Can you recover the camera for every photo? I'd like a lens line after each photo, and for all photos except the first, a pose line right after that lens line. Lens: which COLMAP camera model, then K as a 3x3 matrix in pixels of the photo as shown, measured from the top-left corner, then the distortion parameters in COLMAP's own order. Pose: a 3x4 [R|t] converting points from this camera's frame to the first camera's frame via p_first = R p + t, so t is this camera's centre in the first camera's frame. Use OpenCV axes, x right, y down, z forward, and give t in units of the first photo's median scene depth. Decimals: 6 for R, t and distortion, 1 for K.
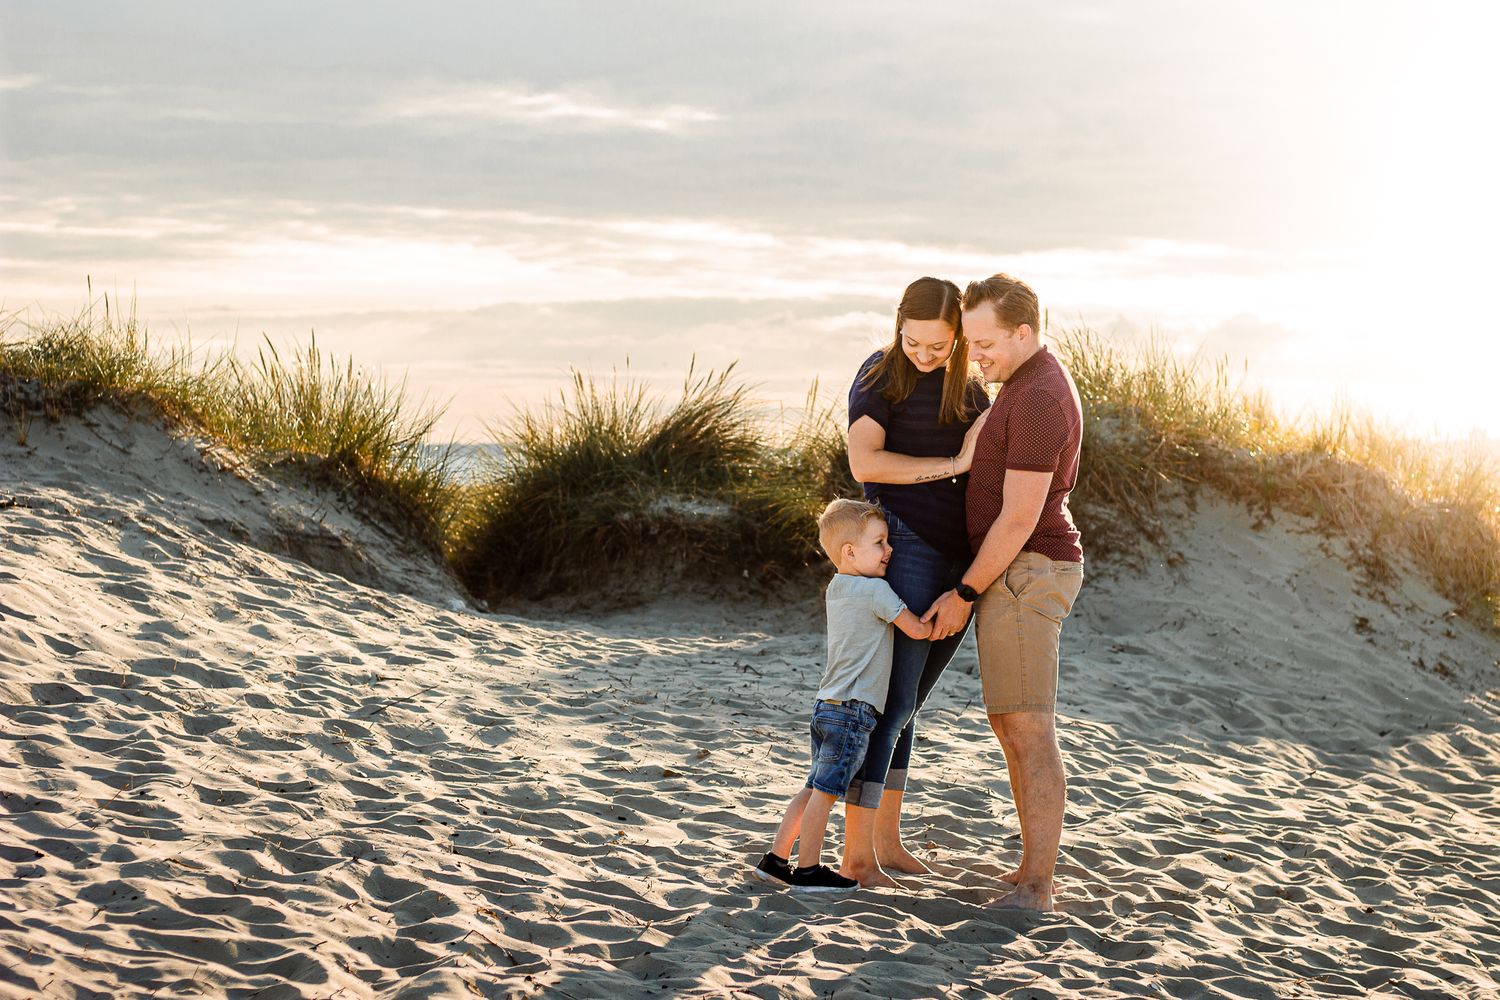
lens RADIAL K [[4522.7, 0, 751.2], [0, 4522.7, 499.3], [0, 0, 1]] dist [0.056395, 0.000000]
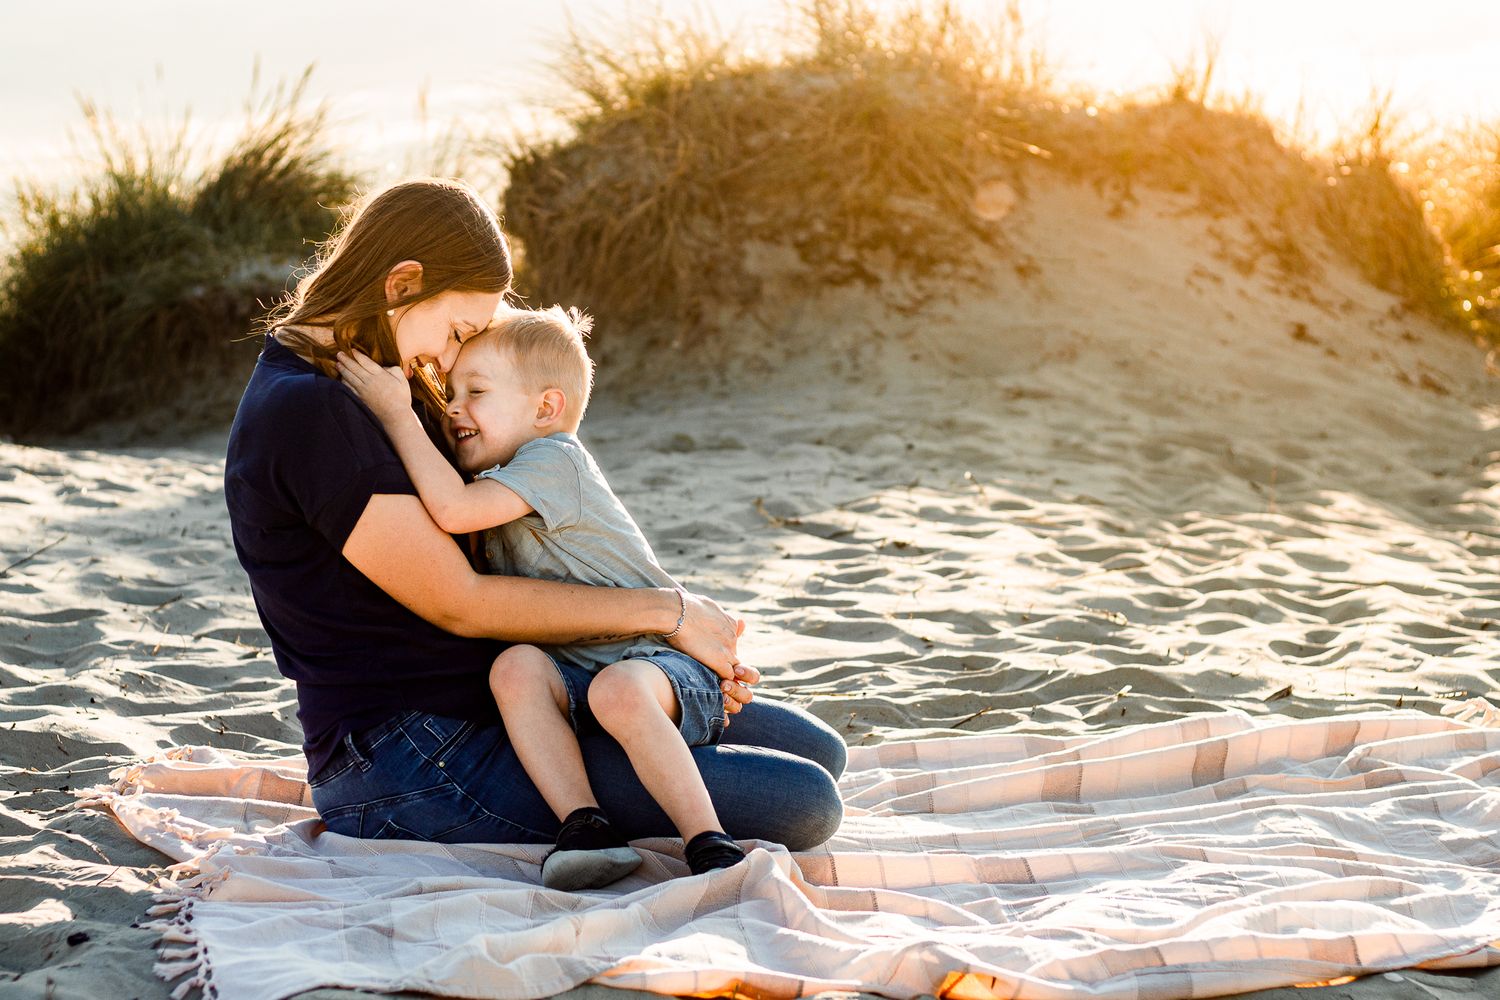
lens RADIAL K [[4522.7, 0, 745.1], [0, 4522.7, 501.2], [0, 0, 1]] dist [0.056395, 0.000000]
pose [[0.984618, -0.108613, 0.136861, -0.043419], [0.104245, 0.993798, 0.038710, 0.017175], [-0.140217, -0.023848, 0.989834, 0.322748]]
